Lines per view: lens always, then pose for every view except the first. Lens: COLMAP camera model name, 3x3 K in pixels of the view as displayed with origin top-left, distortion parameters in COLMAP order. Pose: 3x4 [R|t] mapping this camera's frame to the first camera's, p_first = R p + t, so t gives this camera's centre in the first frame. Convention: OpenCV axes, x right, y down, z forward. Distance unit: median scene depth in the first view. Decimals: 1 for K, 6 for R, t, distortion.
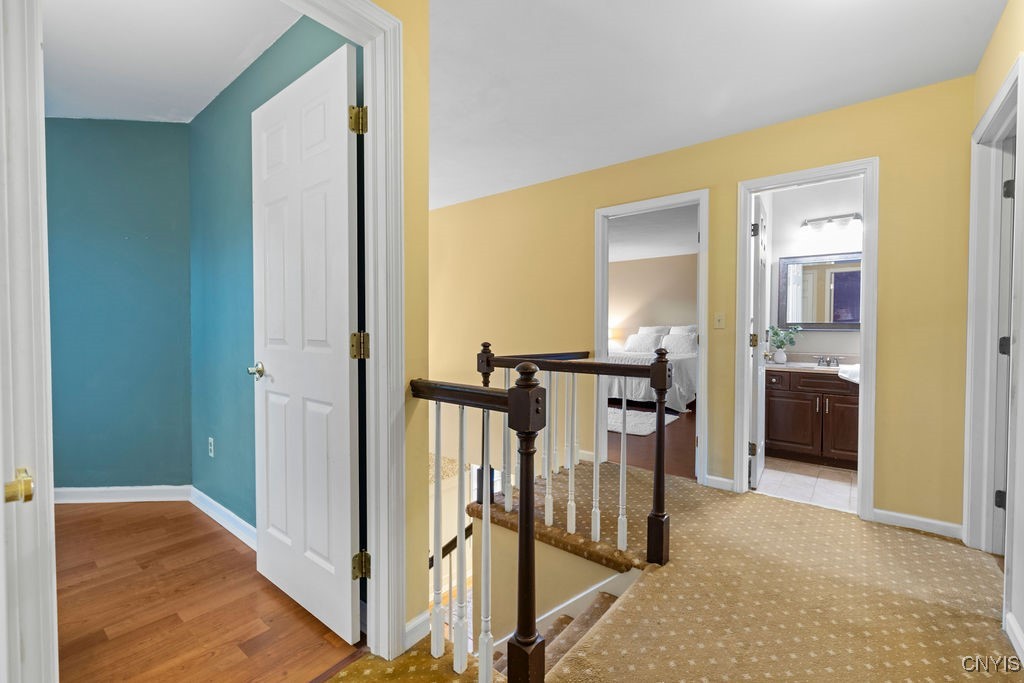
lens RADIAL K [[444.7, 0, 507.0], [0, 444.7, 339.5], [0, 0, 1]] dist [-0.002334, 0.000093]
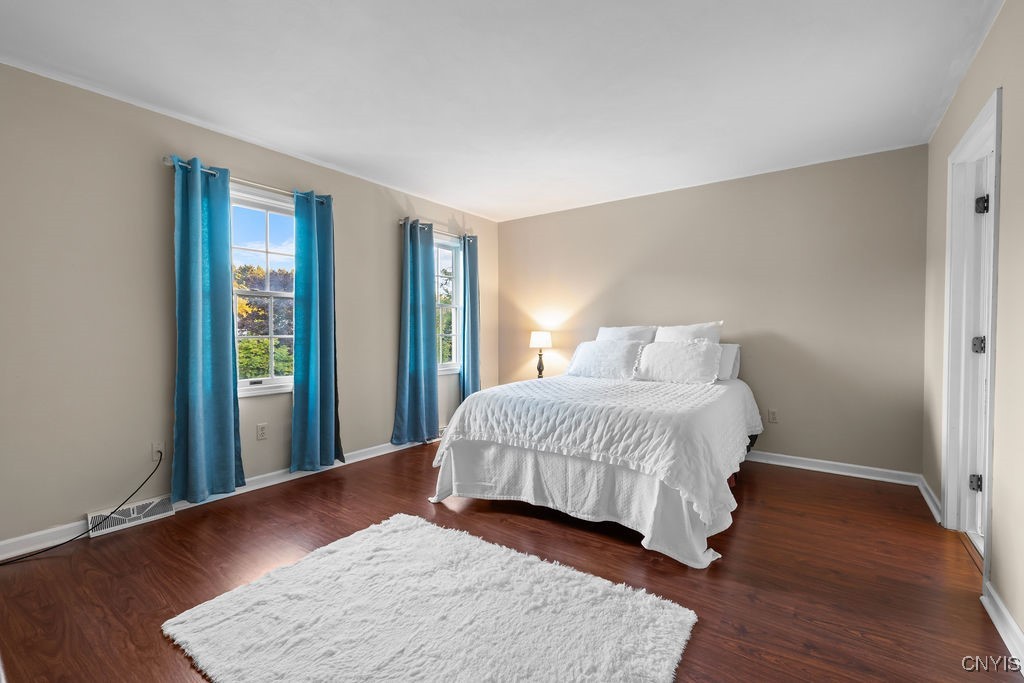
lens RADIAL K [[444.7, 0, 507.0], [0, 444.7, 339.5], [0, 0, 1]] dist [-0.002334, 0.000093]
pose [[0.998983, -0.004088, 0.044910, 0.166318], [0.004194, 0.999989, -0.002253, -0.013407], [-0.044900, 0.002439, 0.998989, 0.478829]]
